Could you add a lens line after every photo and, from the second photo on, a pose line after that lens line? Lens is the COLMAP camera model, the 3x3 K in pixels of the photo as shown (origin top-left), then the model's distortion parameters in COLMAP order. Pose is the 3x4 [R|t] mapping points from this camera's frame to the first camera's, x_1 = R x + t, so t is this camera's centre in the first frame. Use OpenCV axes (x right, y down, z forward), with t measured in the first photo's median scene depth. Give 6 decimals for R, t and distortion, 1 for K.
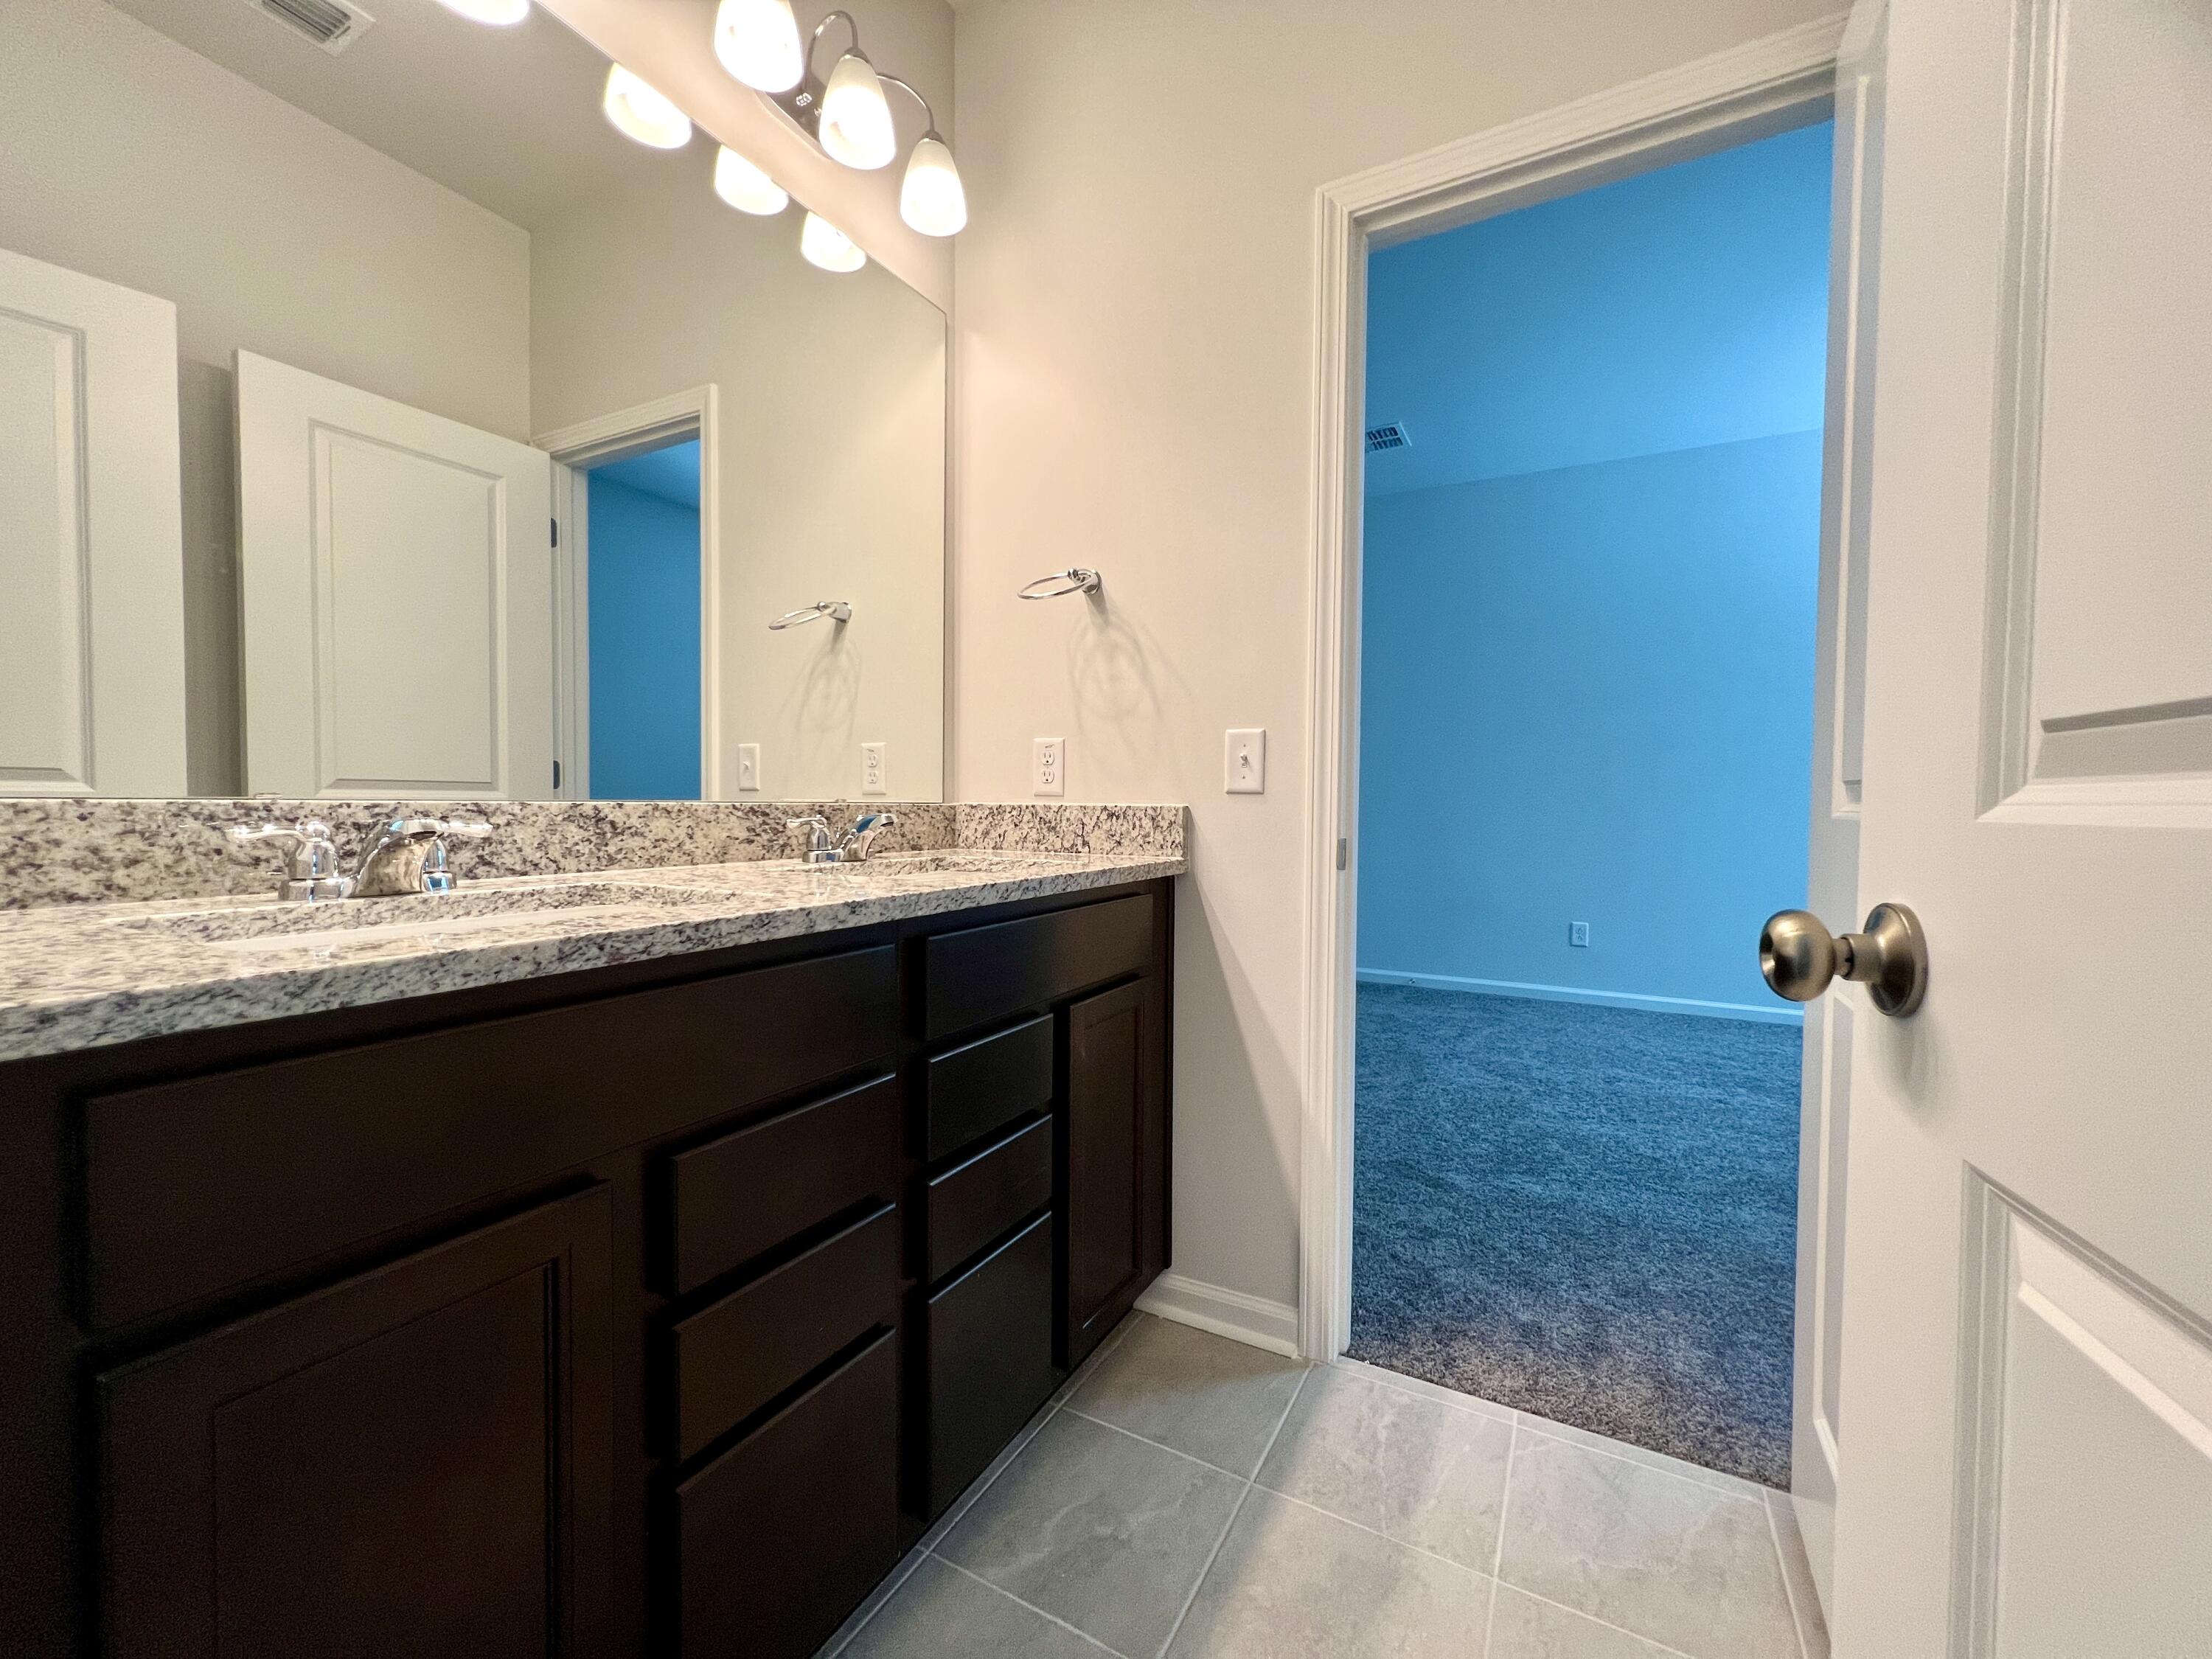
lens RADIAL K [[884.2, 0, 1106.0], [0, 884.2, 829.5], [0, 0, 1]] dist [0.001084, 0.000113]
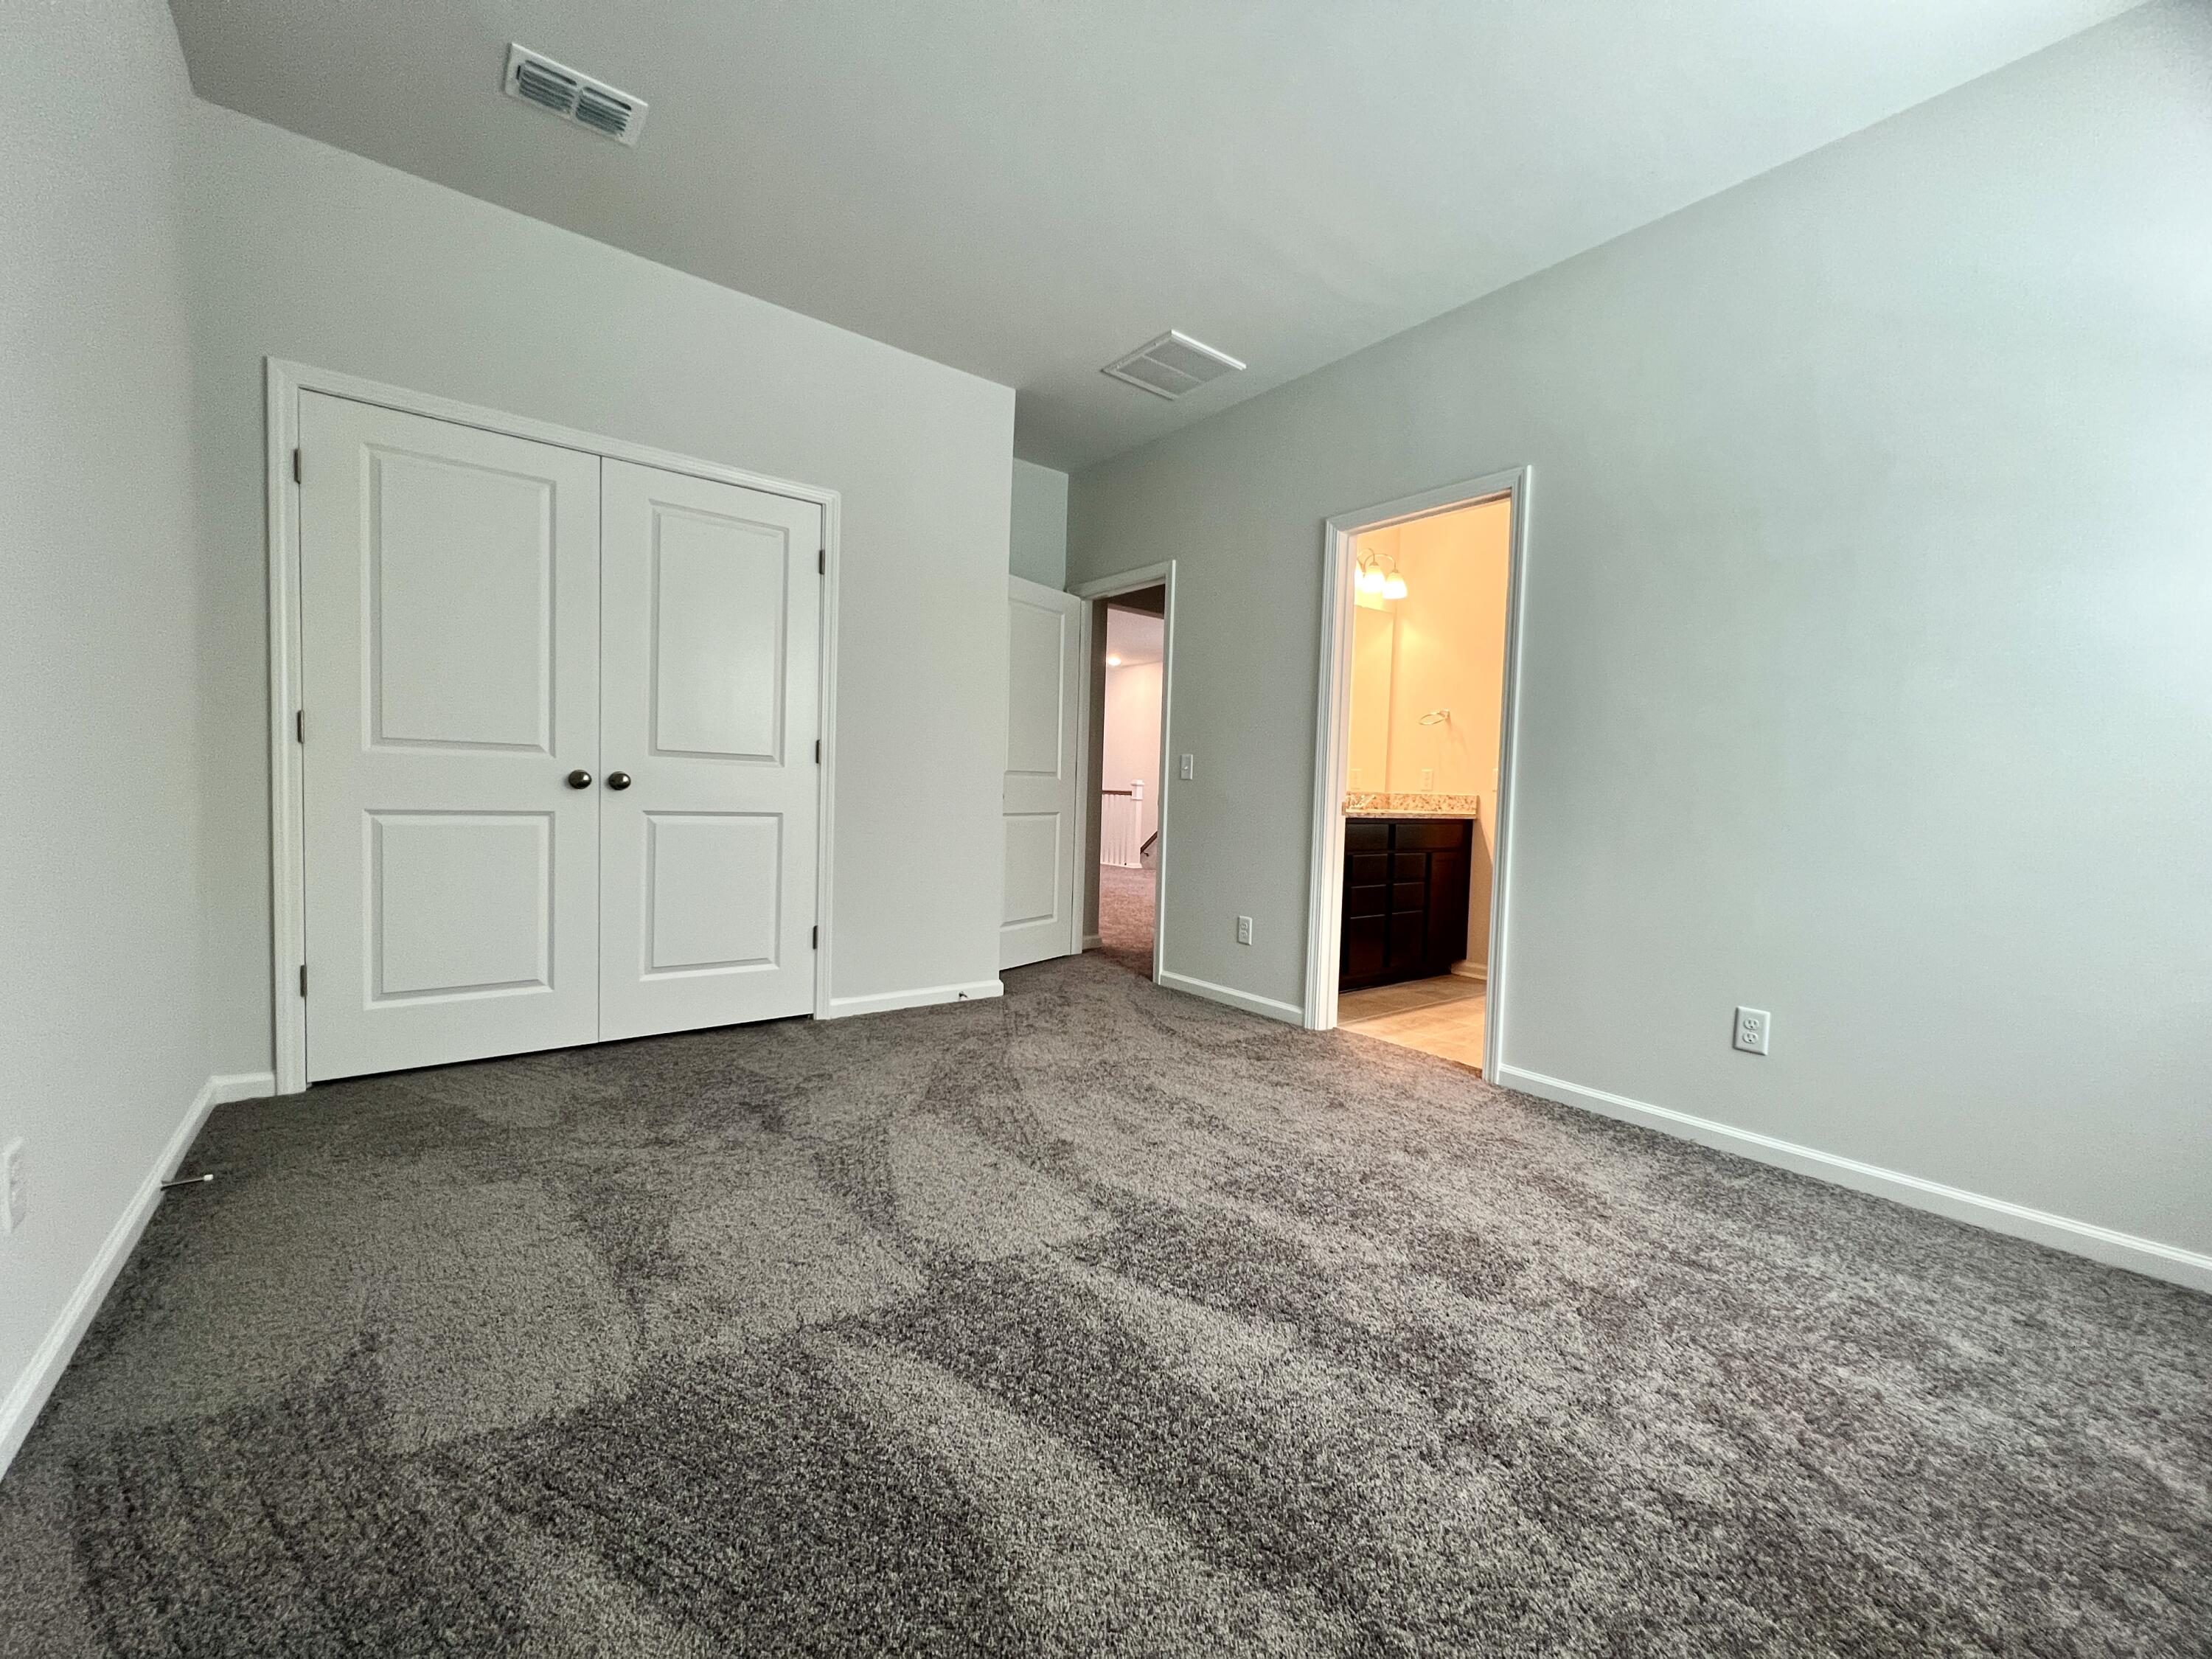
lens RADIAL K [[884.2, 0, 1106.0], [0, 884.2, 829.5], [0, 0, 1]] dist [0.001084, 0.000113]
pose [[0.920309, 0.039828, -0.389159, 0.100201], [-0.036423, 0.999206, 0.016128, 0.080054], [0.389493, -0.000669, 0.921029, -2.063316]]
